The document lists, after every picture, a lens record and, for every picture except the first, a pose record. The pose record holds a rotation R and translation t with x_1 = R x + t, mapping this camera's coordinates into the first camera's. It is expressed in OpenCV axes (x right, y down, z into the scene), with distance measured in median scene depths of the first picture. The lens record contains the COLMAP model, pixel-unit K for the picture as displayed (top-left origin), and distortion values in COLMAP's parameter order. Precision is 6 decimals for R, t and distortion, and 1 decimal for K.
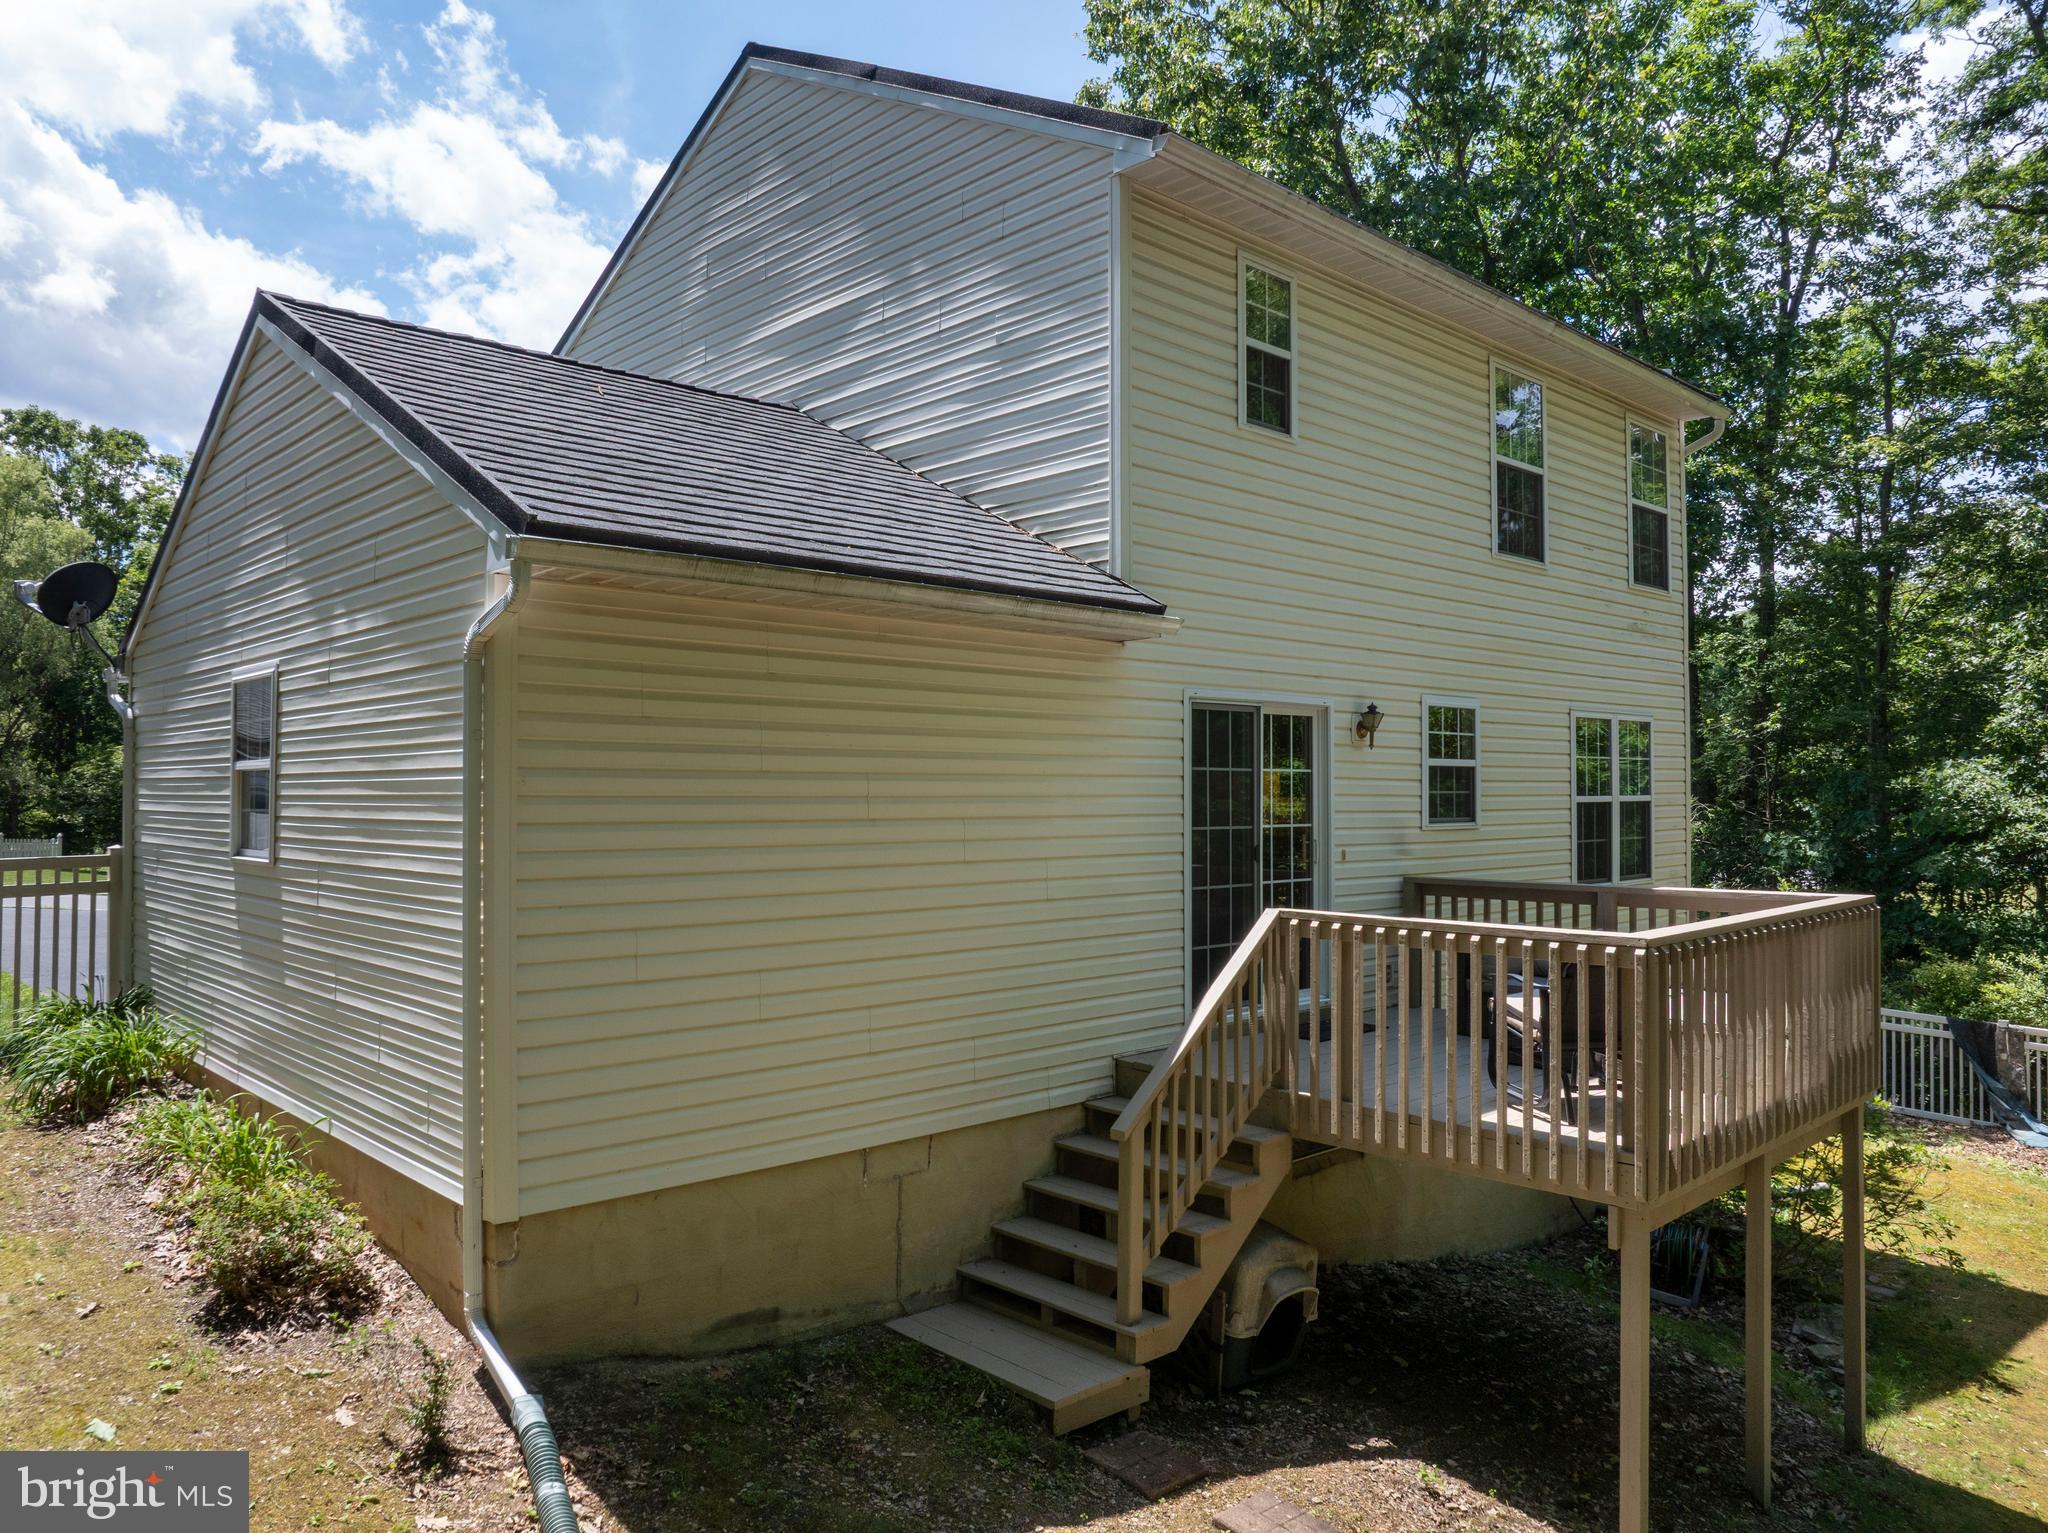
lens RADIAL K [[1448.4, 0, 1018.0], [0, 1448.4, 767.0], [0, 0, 1]] dist [-0.037631, 0.004002]
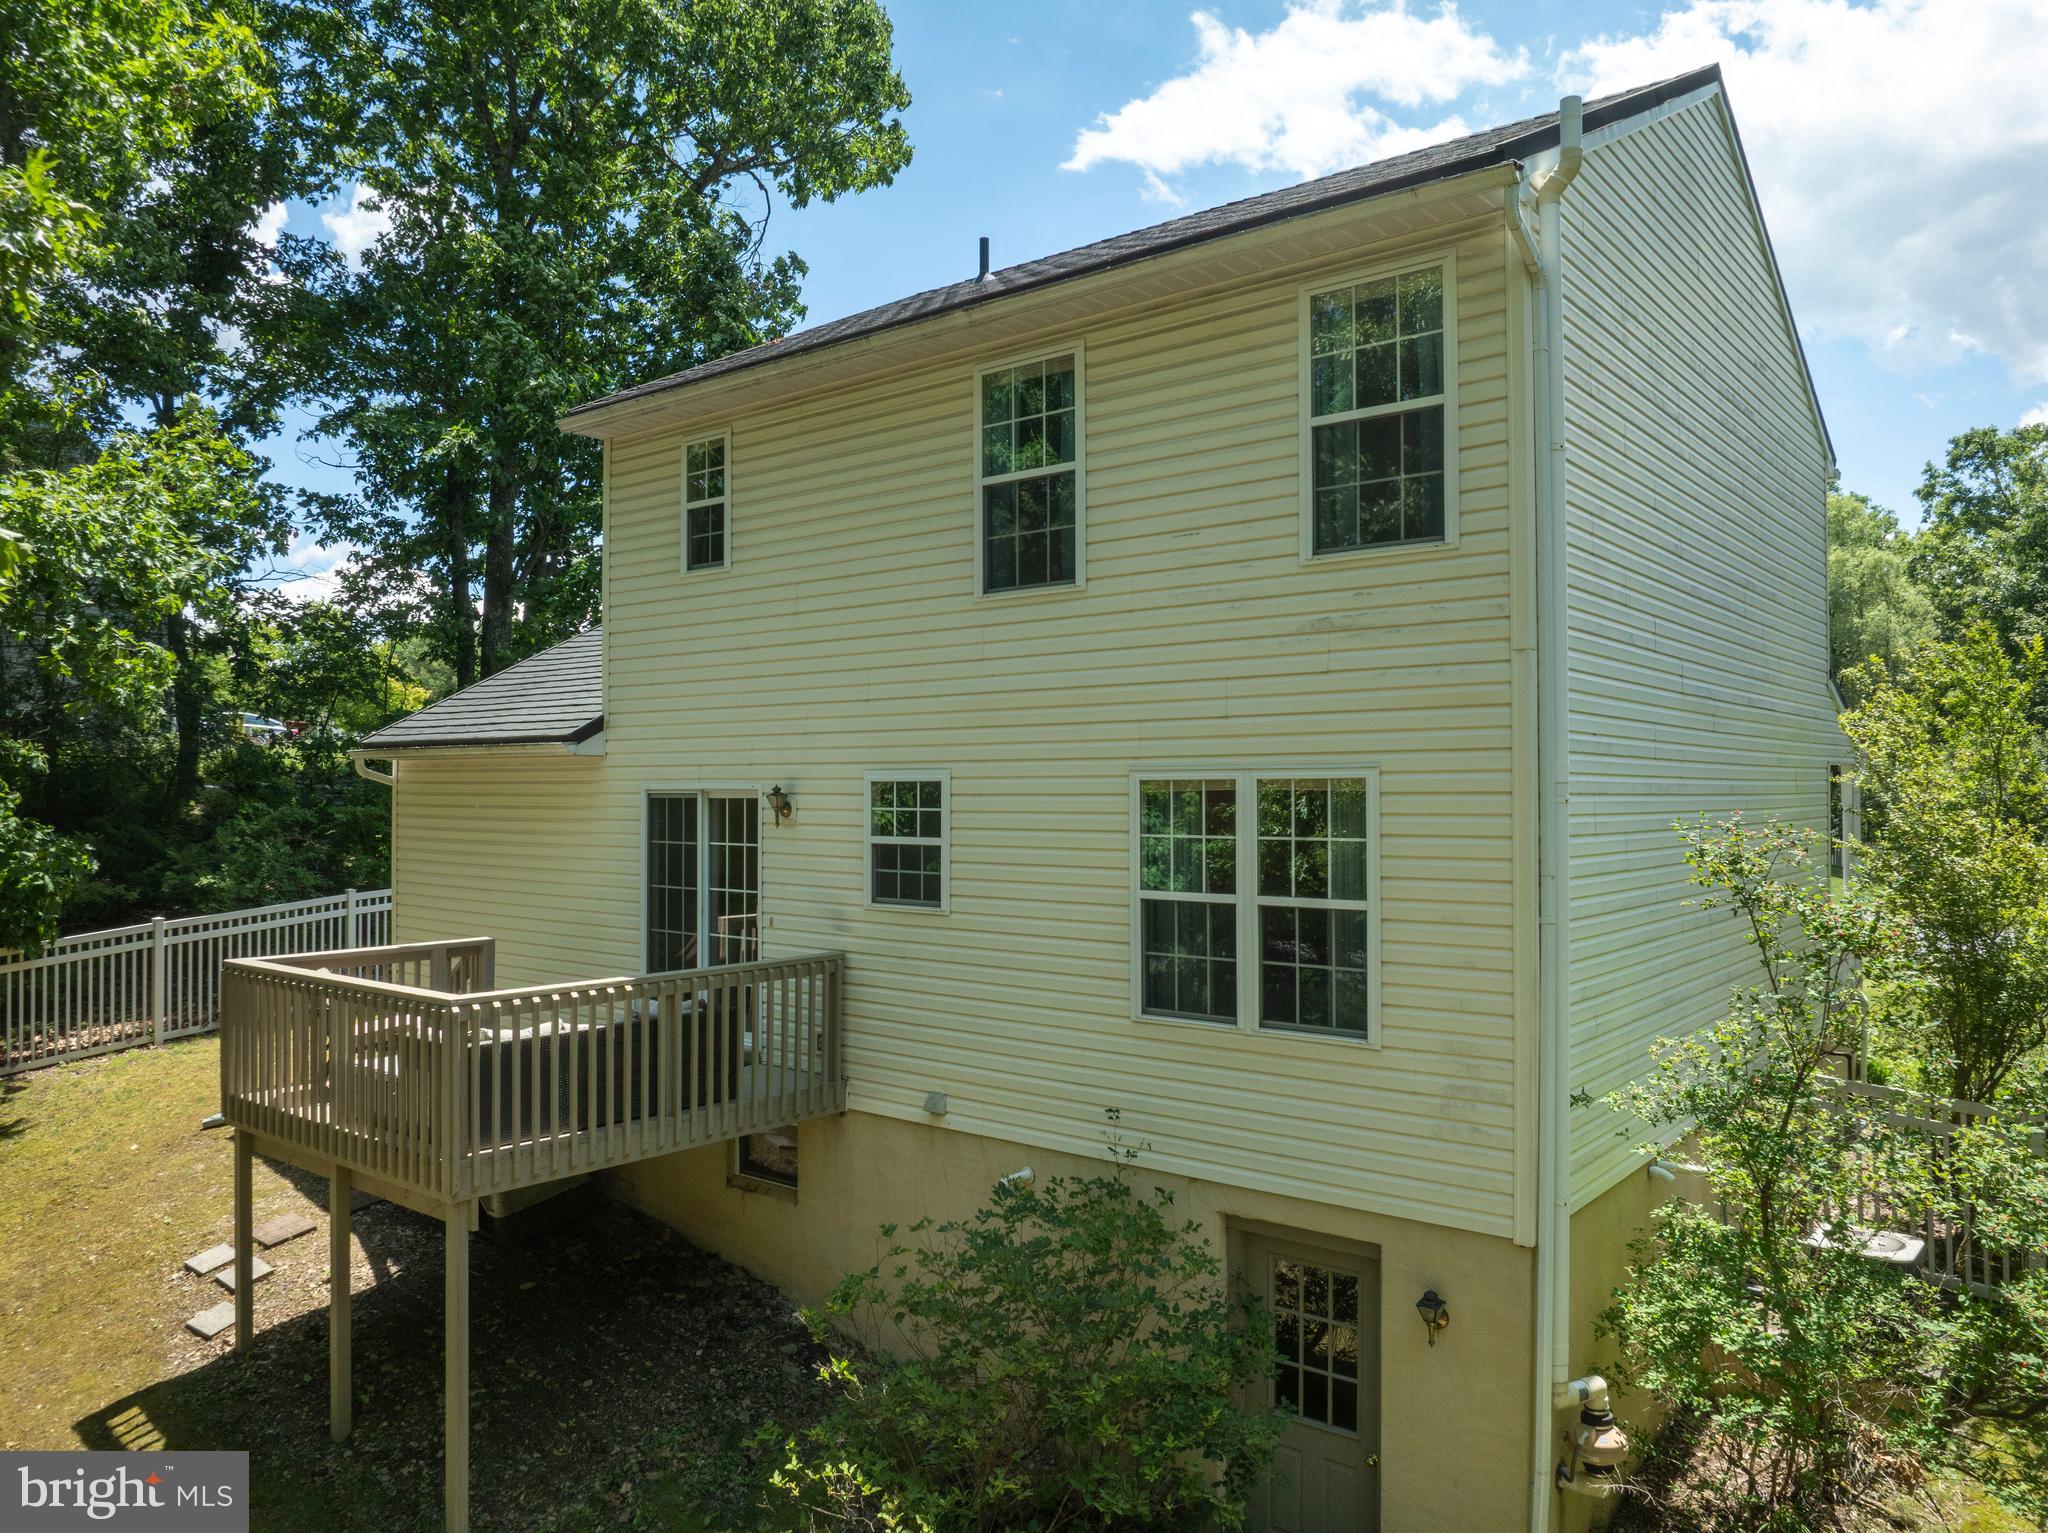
lens RADIAL K [[1448.4, 0, 1028.2], [0, 1448.4, 767.6], [0, 0, 1]] dist [-0.037631, 0.004002]
pose [[0.129346, -0.007207, -0.991573, 1.299274], [0.023523, 0.999714, -0.004197, -0.046449], [0.991320, -0.022781, 0.129479, 1.002399]]
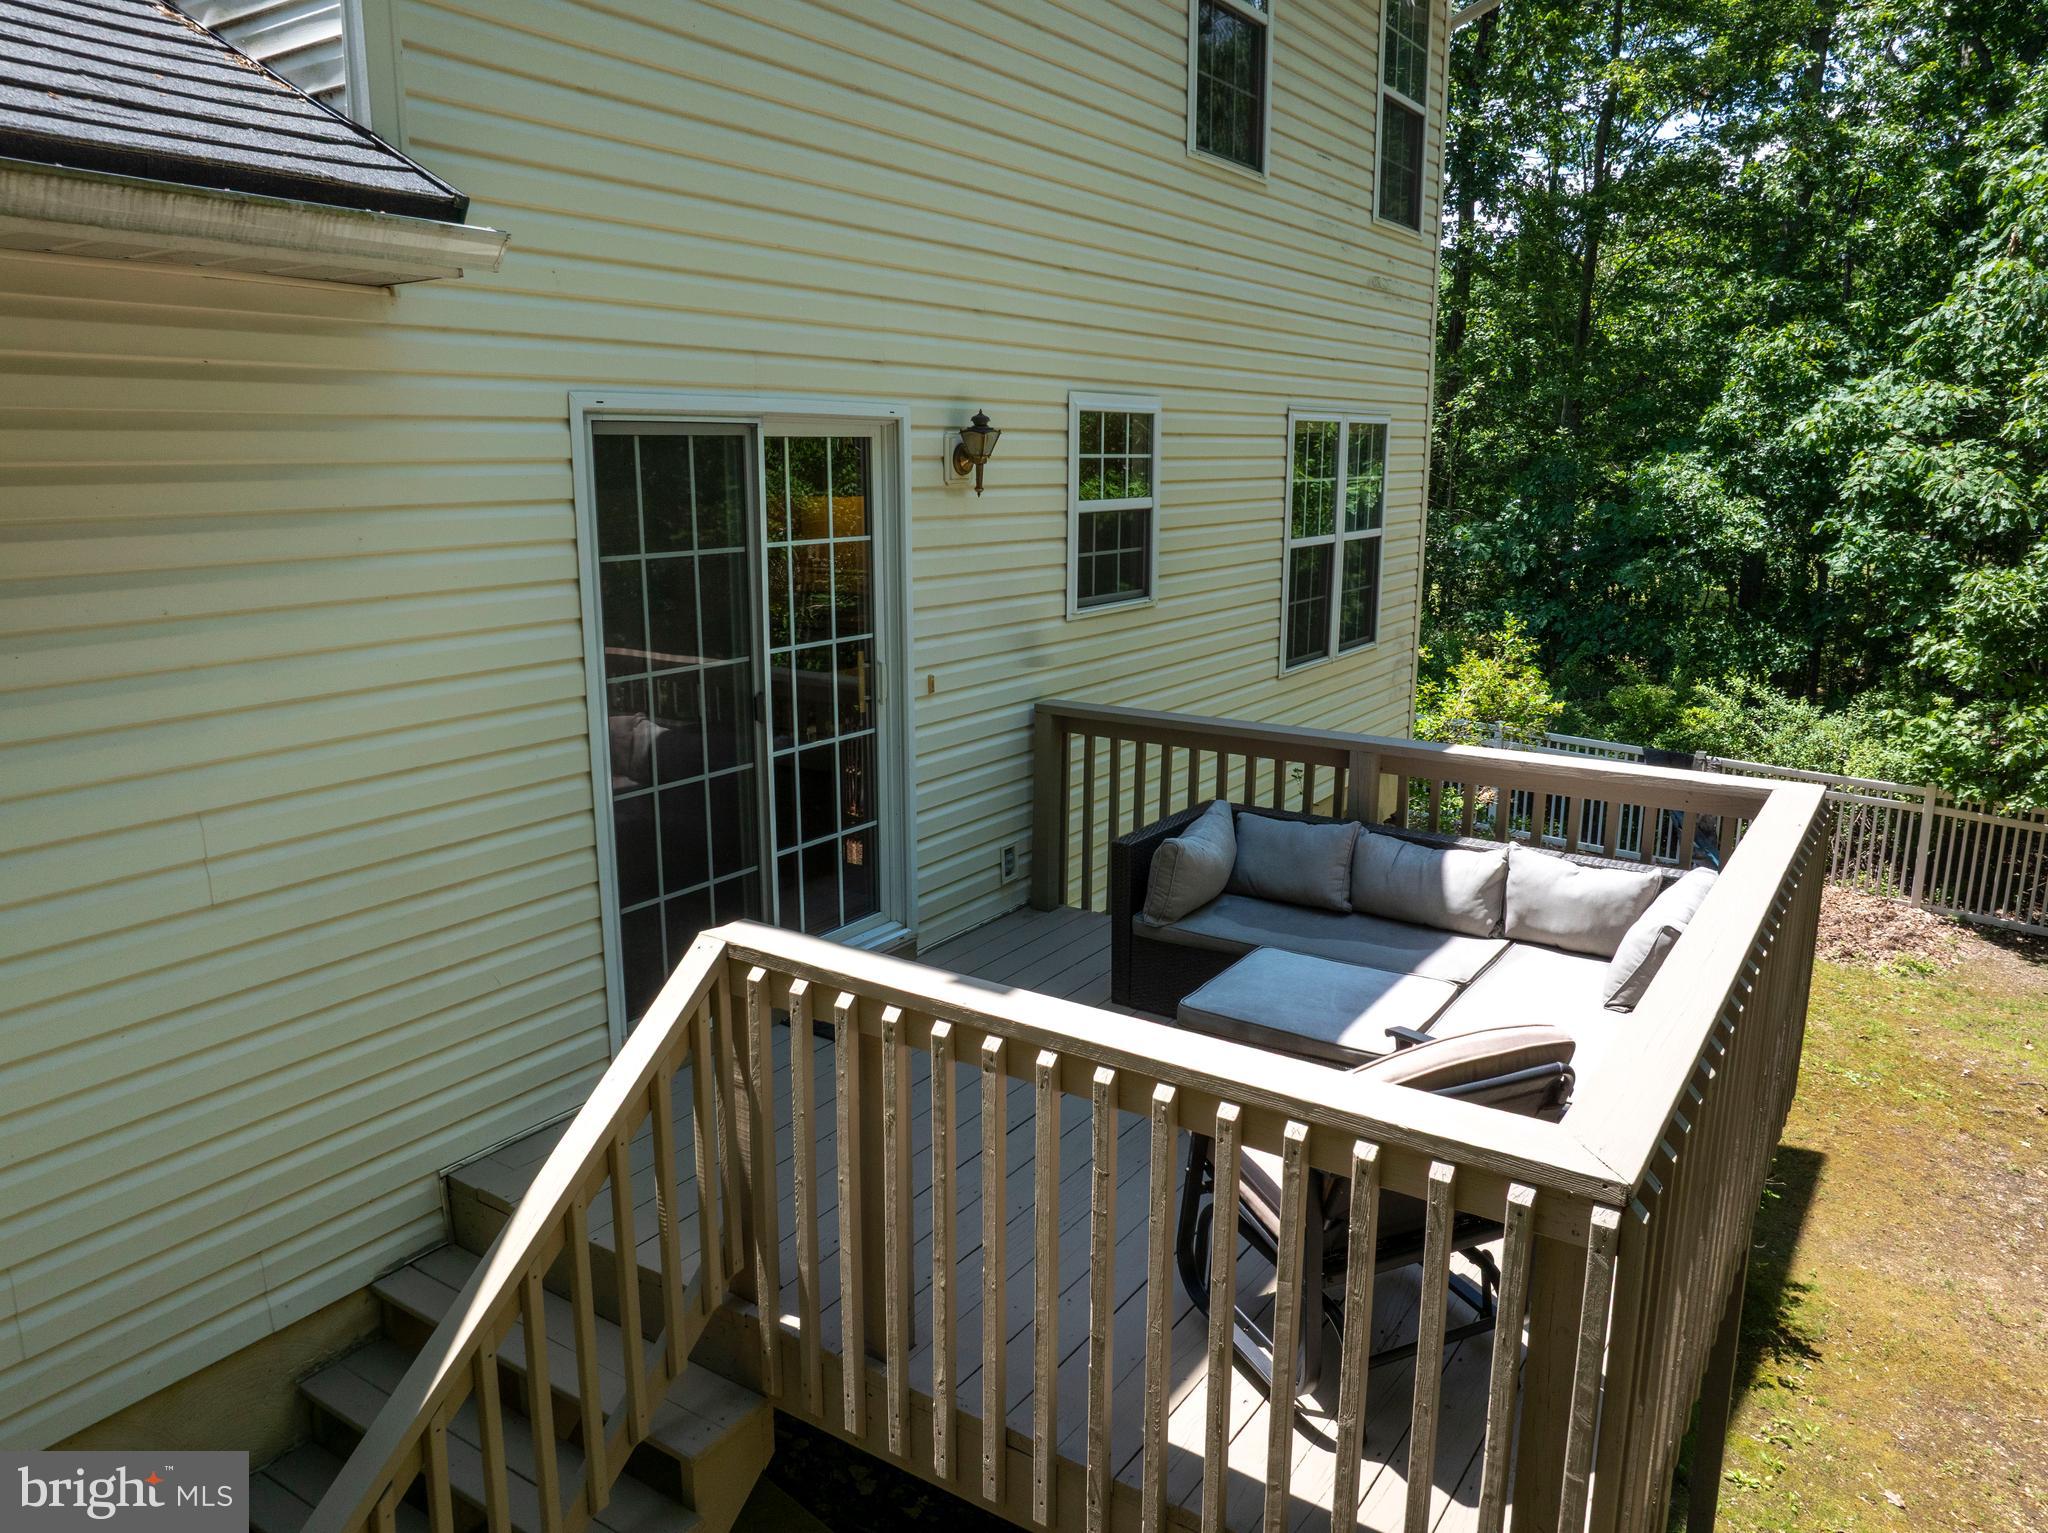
lens RADIAL K [[1448.4, 0, 1032.9], [0, 1448.4, 769.9], [0, 0, 1]] dist [-0.037631, 0.004002]
pose [[0.972301, -0.047890, 0.228774, 0.125255], [-0.006944, 0.972433, 0.233079, -0.038046], [-0.233629, -0.228211, 0.945165, 0.418344]]
